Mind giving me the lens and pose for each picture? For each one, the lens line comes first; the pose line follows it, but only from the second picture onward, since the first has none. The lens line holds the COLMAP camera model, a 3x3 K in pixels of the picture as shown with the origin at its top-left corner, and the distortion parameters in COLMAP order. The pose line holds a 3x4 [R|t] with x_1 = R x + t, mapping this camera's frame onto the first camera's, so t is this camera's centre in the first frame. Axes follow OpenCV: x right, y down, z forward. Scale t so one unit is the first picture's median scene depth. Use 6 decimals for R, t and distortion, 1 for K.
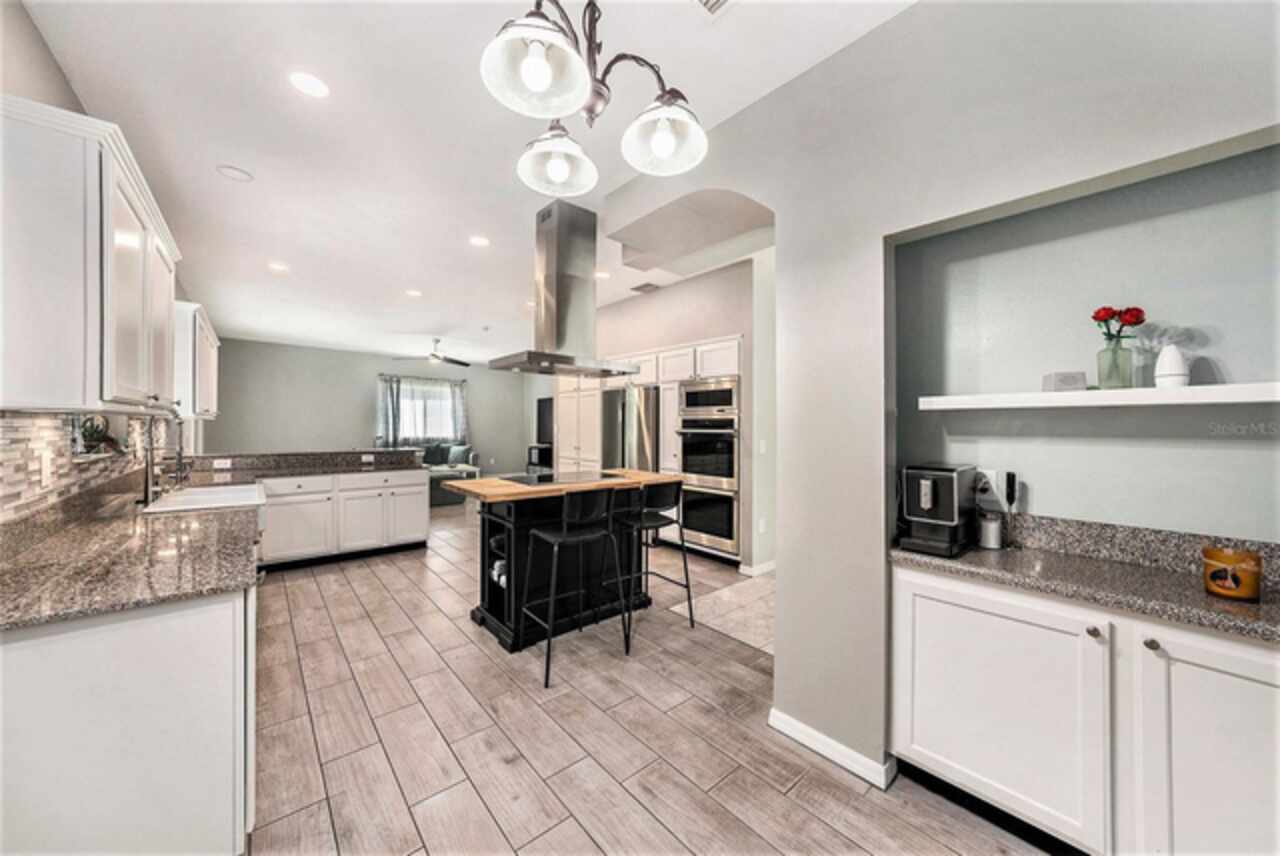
lens RADIAL K [[442.6, 0, 638.3], [0, 442.6, 425.1], [0, 0, 1]] dist [-0.003330, -0.000144]
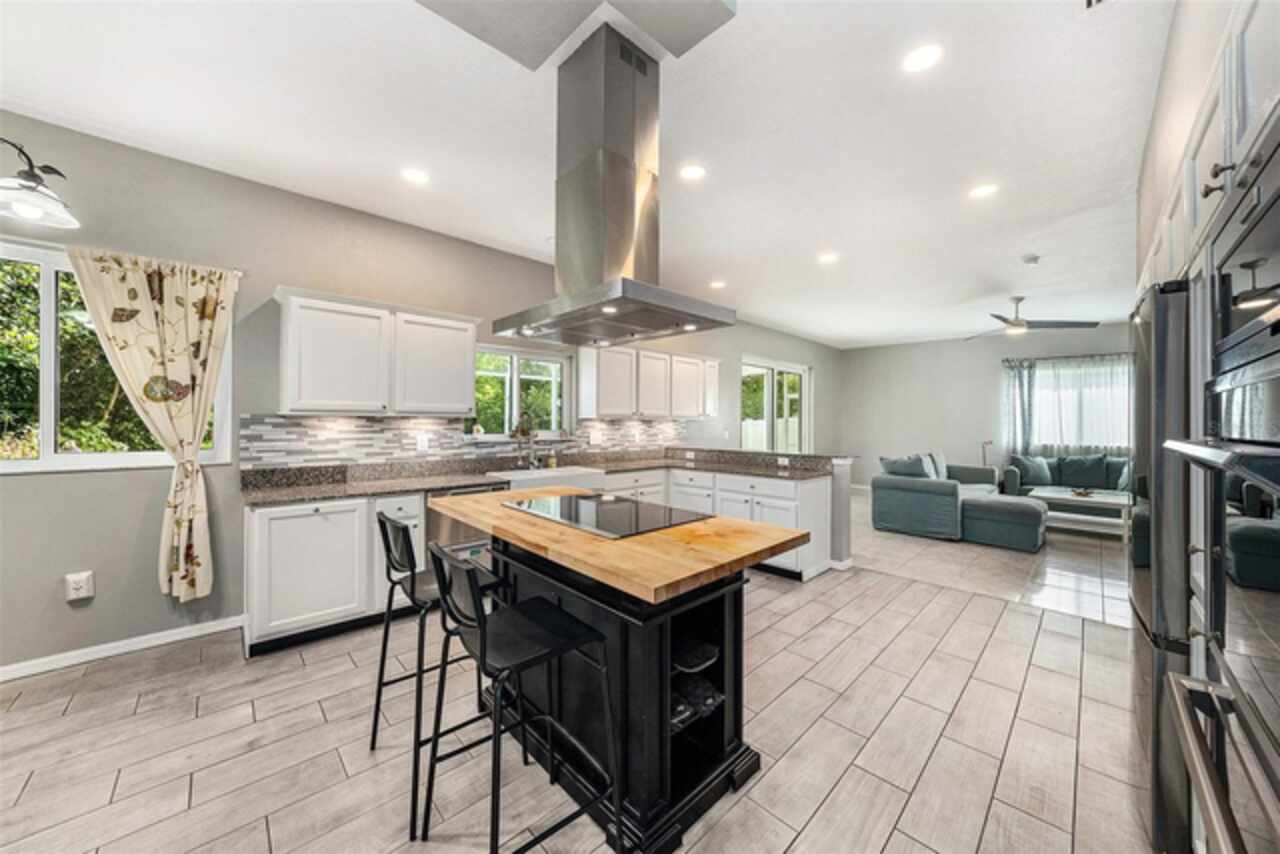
lens RADIAL K [[442.6, 0, 638.7], [0, 442.6, 421.8], [0, 0, 1]] dist [-0.003330, -0.000144]
pose [[0.055986, -0.008062, -0.998399, 0.288667], [-0.005394, 0.999950, -0.008377, 0.002680], [0.998417, 0.005855, 0.055940, 0.665638]]
